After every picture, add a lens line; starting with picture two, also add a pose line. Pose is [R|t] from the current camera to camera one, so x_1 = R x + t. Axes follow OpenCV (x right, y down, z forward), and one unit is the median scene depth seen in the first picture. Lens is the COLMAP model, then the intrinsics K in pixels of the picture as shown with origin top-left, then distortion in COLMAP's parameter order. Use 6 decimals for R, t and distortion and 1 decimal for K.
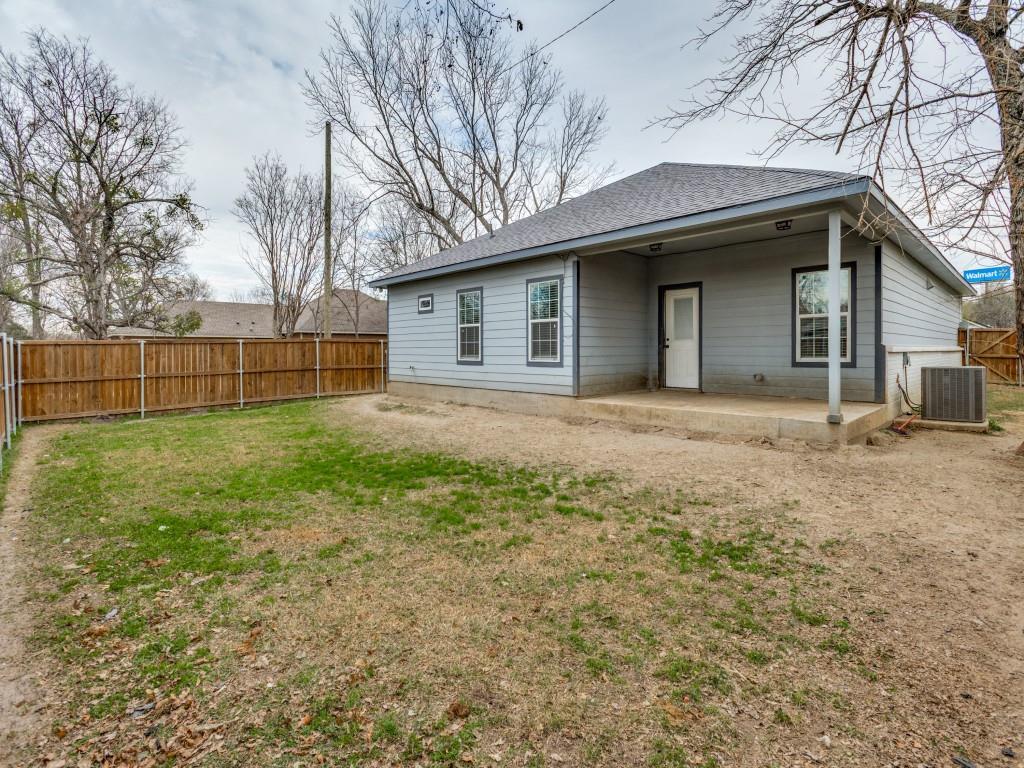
lens RADIAL K [[492.7, 0, 511.6], [0, 492.7, 352.6], [0, 0, 1]] dist [-0.014067, -0.000545]
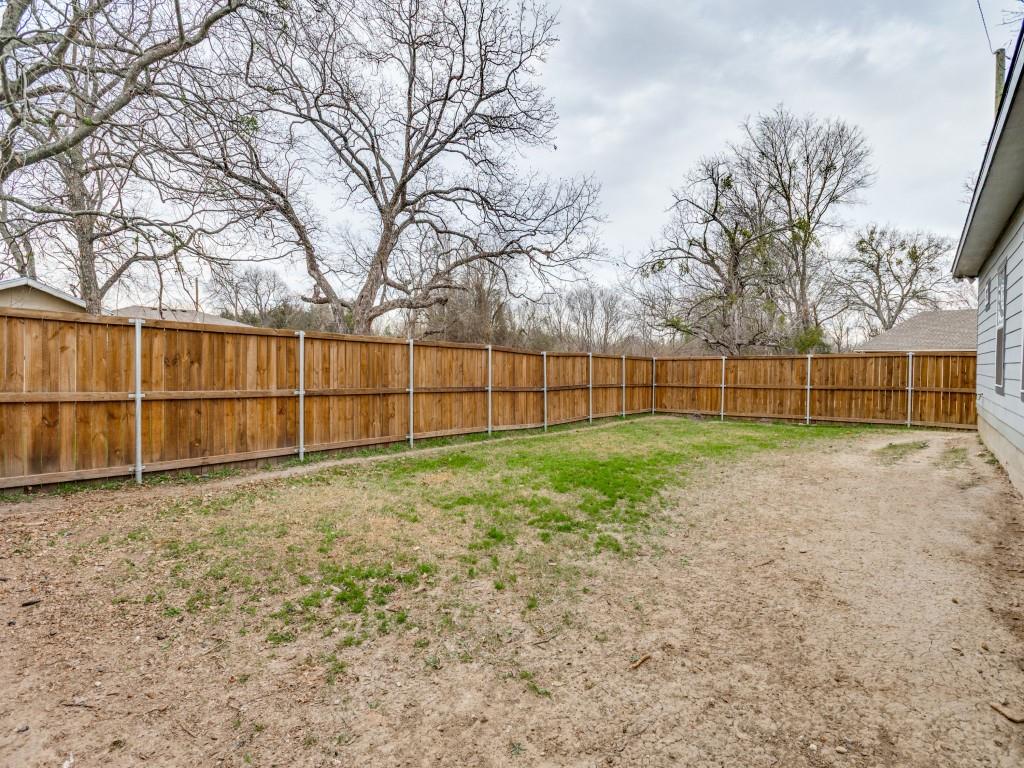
lens RADIAL K [[492.7, 0, 511.6], [0, 492.7, 352.6], [0, 0, 1]] dist [-0.014067, -0.000545]
pose [[0.112142, -0.015534, -0.993571, 0.368541], [-0.015995, 0.999720, -0.017435, -0.004100], [0.993563, 0.017847, 0.111862, 0.320467]]
